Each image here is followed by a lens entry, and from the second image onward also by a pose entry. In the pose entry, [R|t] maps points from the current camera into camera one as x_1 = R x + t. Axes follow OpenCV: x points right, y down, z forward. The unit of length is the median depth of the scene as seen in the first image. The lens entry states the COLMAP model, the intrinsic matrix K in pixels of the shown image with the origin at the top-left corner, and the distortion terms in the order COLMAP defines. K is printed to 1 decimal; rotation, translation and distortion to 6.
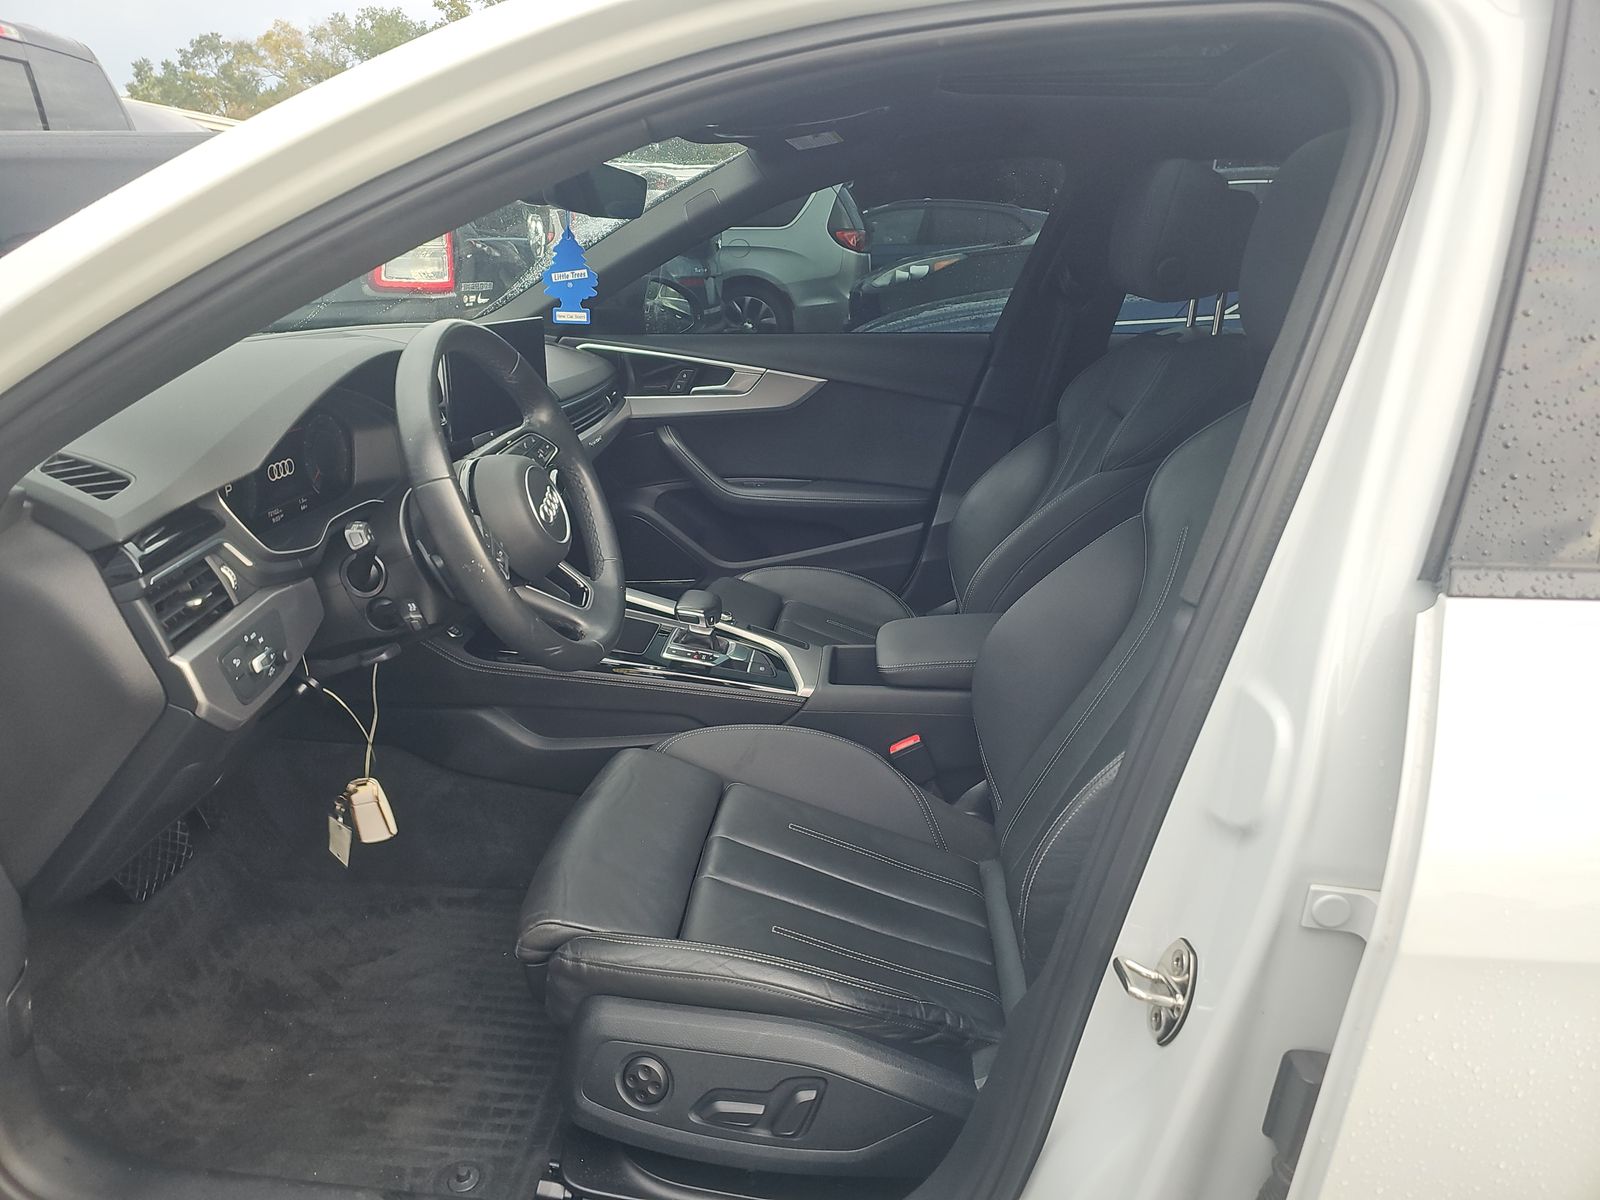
lens RADIAL K [[1079.6, 0, 799.5], [0, 1079.6, 594.1], [0, 0, 1]] dist [0.011473, -0.018458]
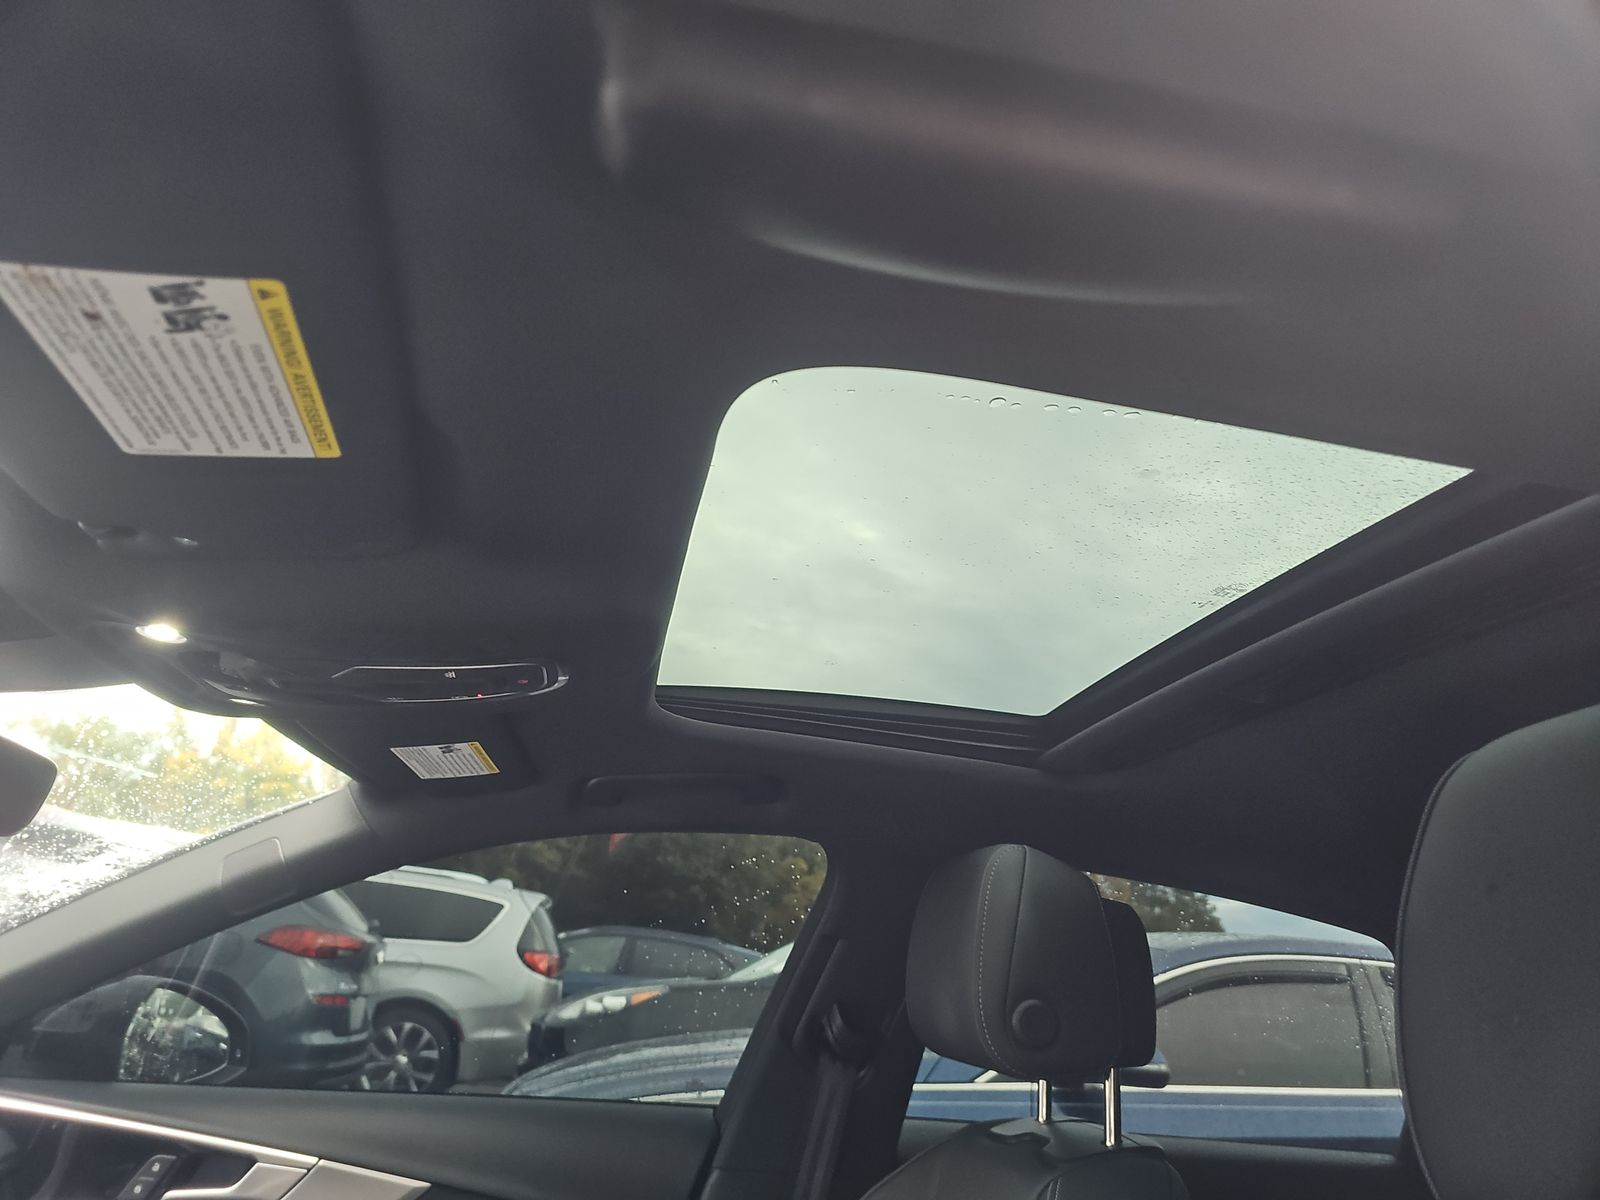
lens RADIAL K [[1079.6, 0, 790.9], [0, 1079.6, 607.6], [0, 0, 1]] dist [0.011473, -0.018458]
pose [[0.965793, 0.141424, 0.217353, 0.013435], [0.017635, 0.800428, -0.599170, -0.030688], [-0.258712, 0.582507, 0.770554, 0.107633]]
